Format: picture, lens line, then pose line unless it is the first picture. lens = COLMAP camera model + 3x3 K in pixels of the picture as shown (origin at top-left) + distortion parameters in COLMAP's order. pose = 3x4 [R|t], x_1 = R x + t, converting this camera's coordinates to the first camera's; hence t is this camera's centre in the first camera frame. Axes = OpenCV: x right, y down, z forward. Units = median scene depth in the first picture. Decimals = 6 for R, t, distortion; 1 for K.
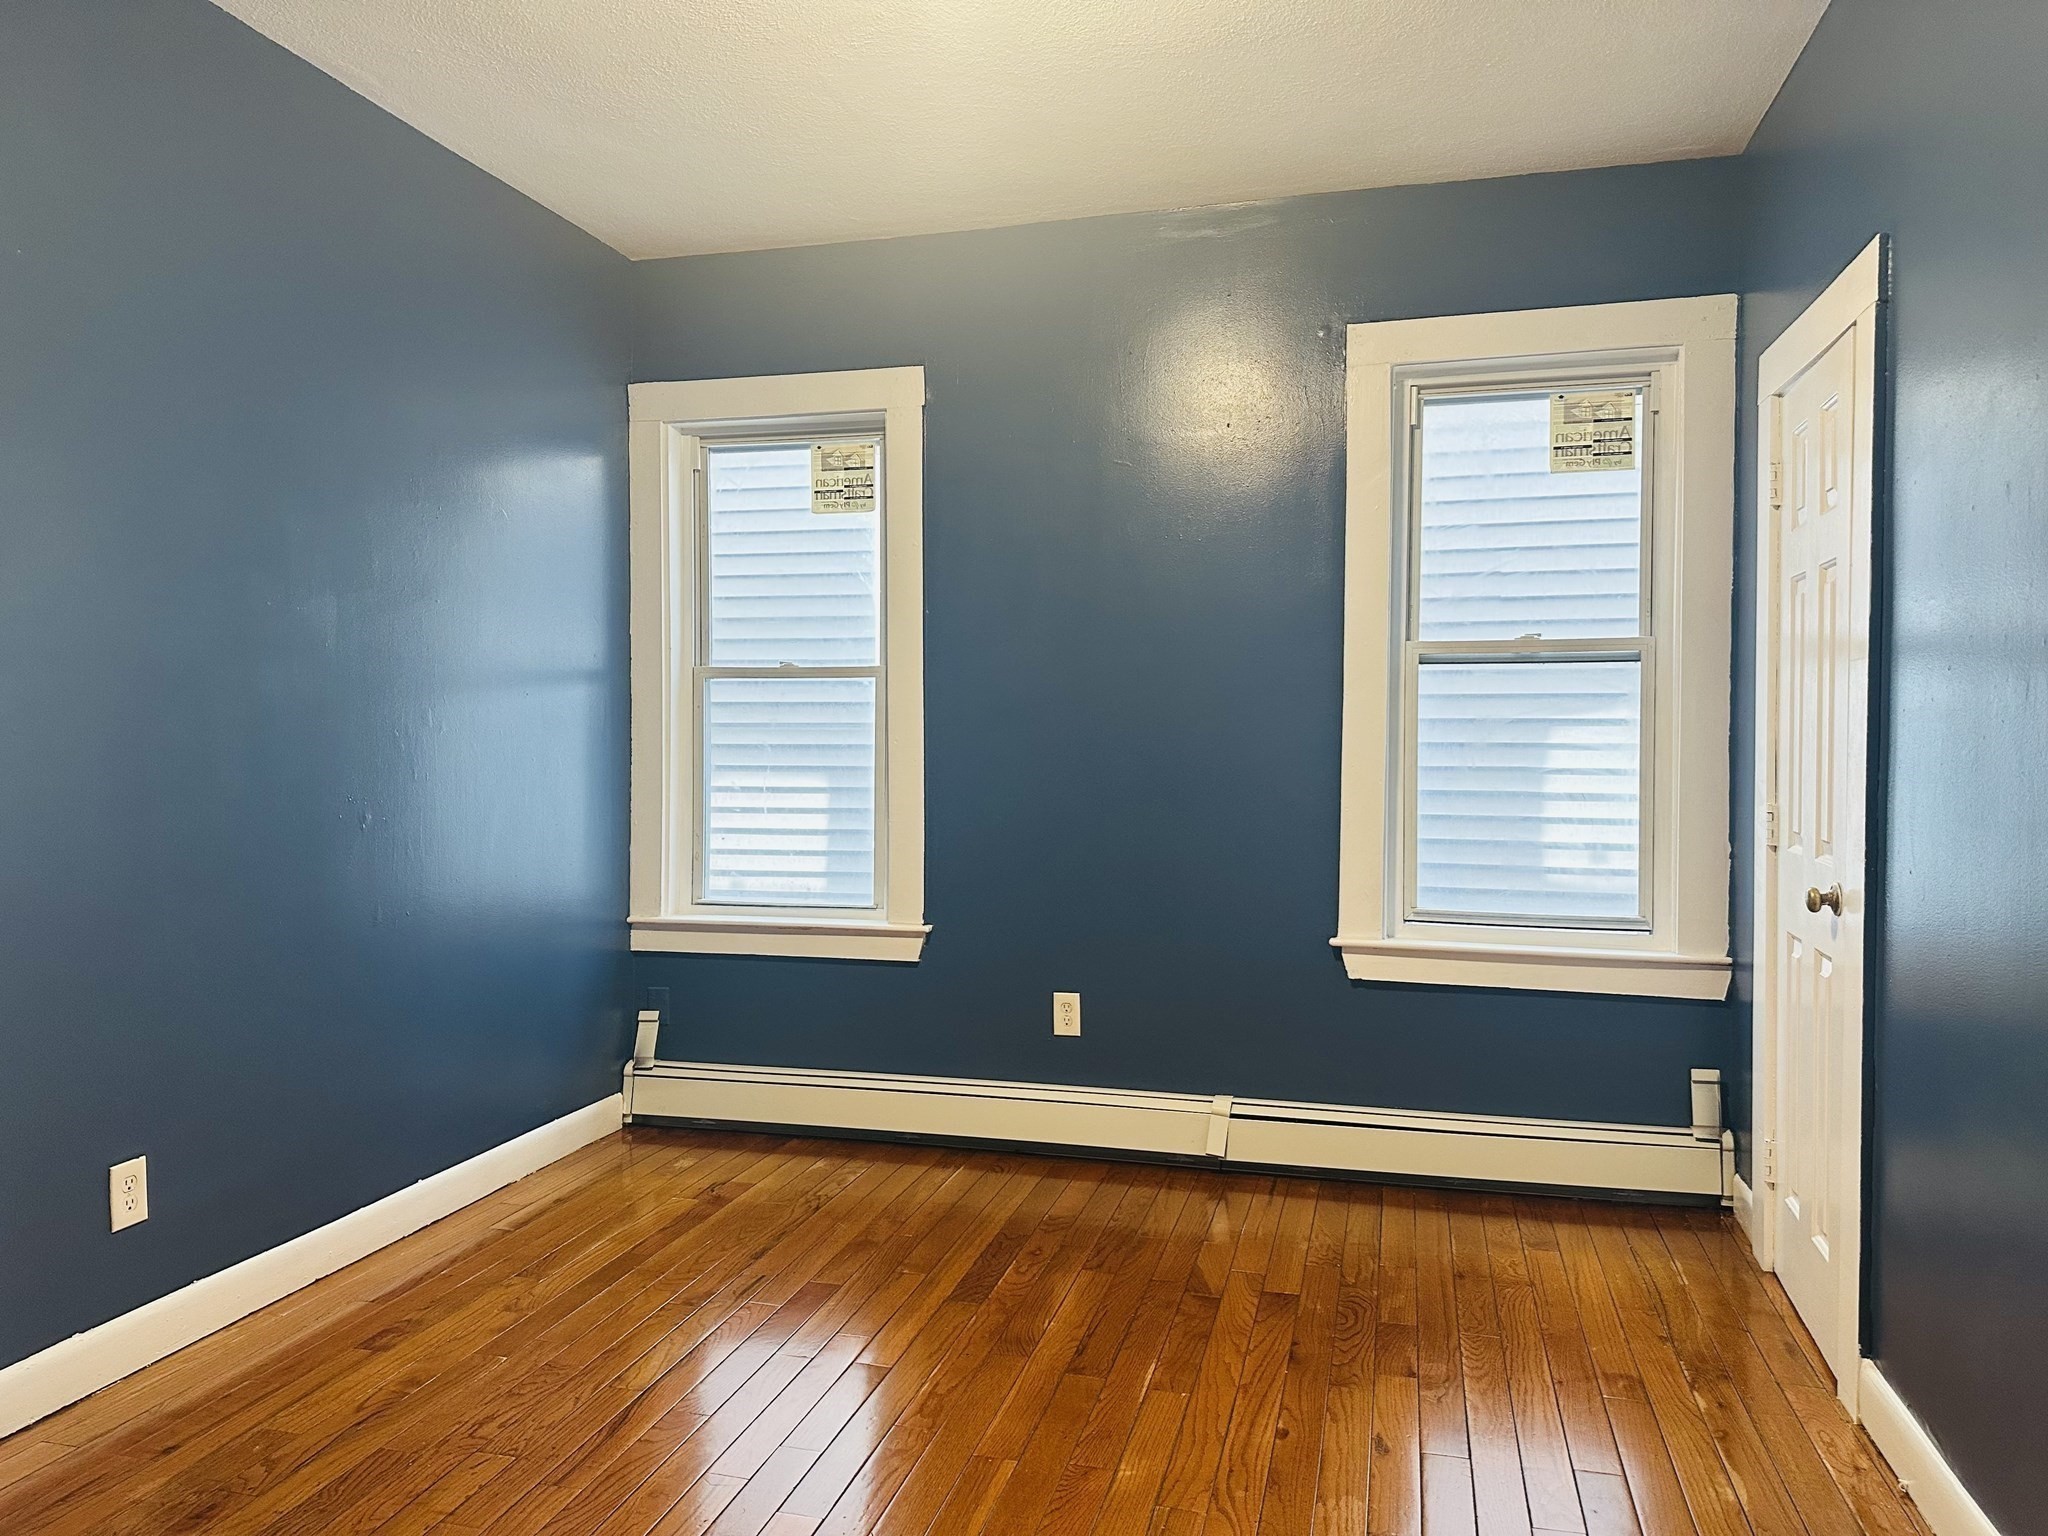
lens RADIAL K [[1395.6, 0, 1024.0], [0, 1395.6, 768.0], [0, 0, 1]] dist [-0.004855, -0.001136]
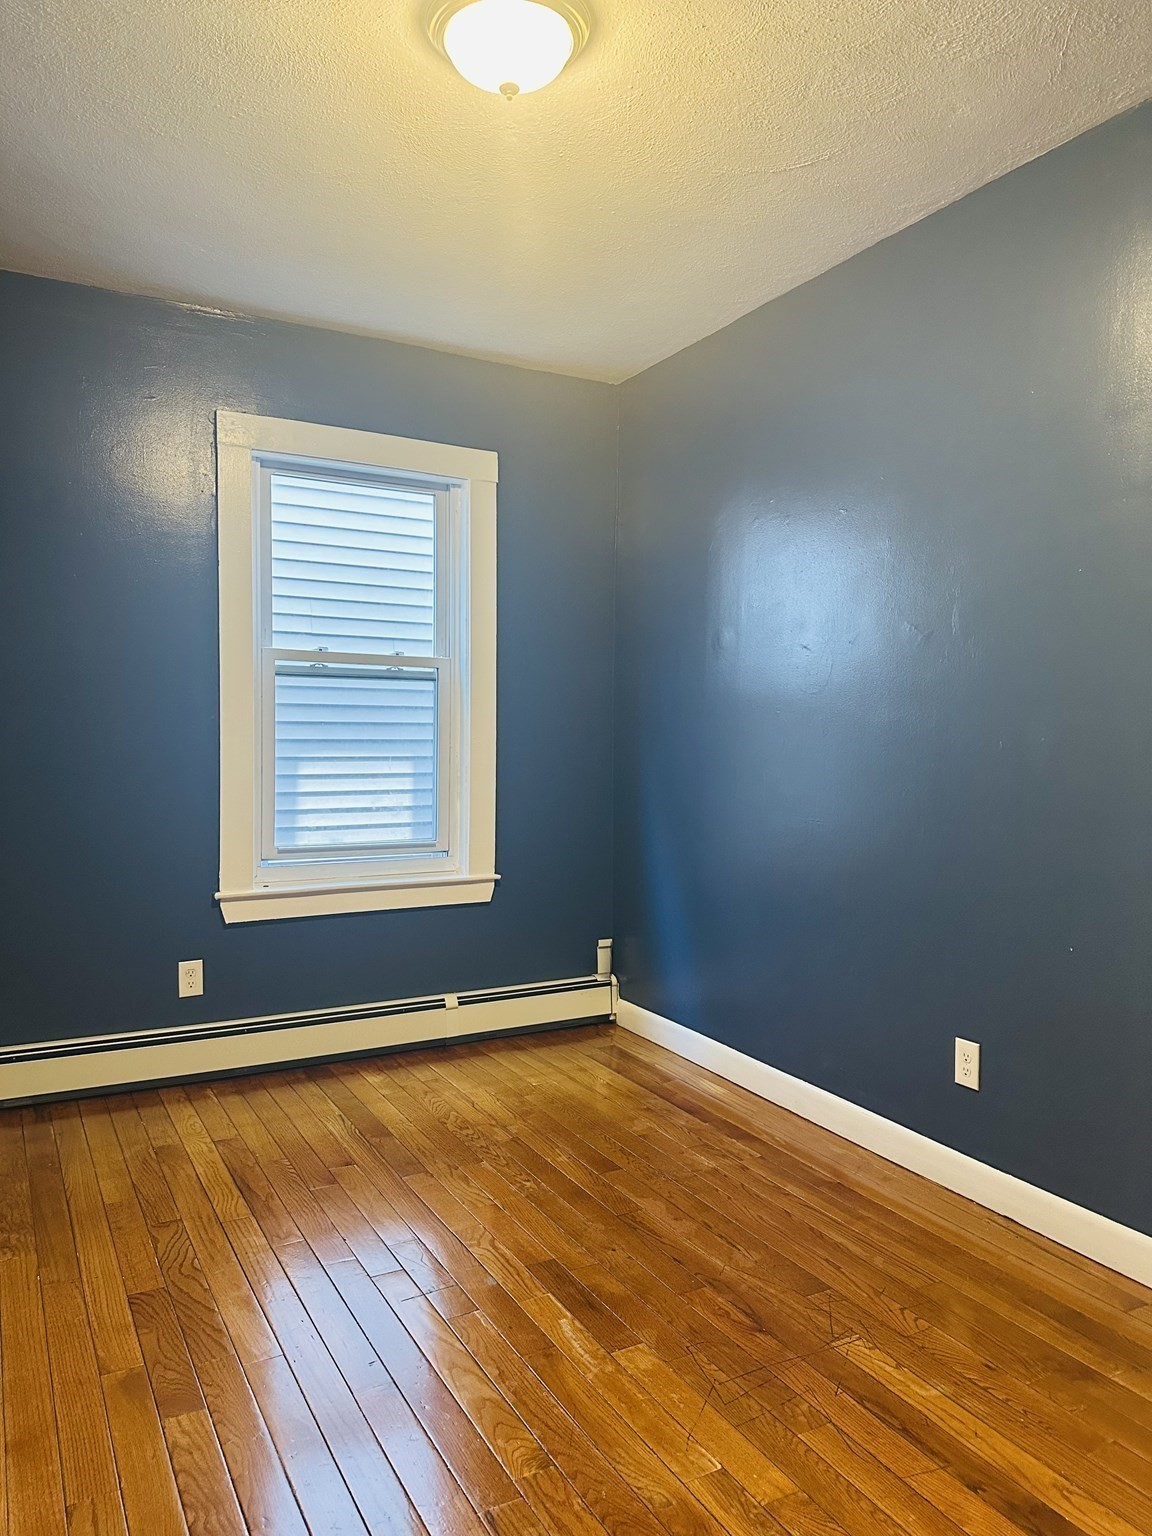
lens RADIAL K [[1071.4, 0, 576.4], [0, 1071.4, 793.9], [0, 0, 1]] dist [0.027367, -0.000127]
pose [[0.716008, -0.030645, 0.697419, -0.435302], [0.008821, 0.999353, 0.034856, 0.000332], [-0.698036, -0.018805, 0.715816, 0.125368]]
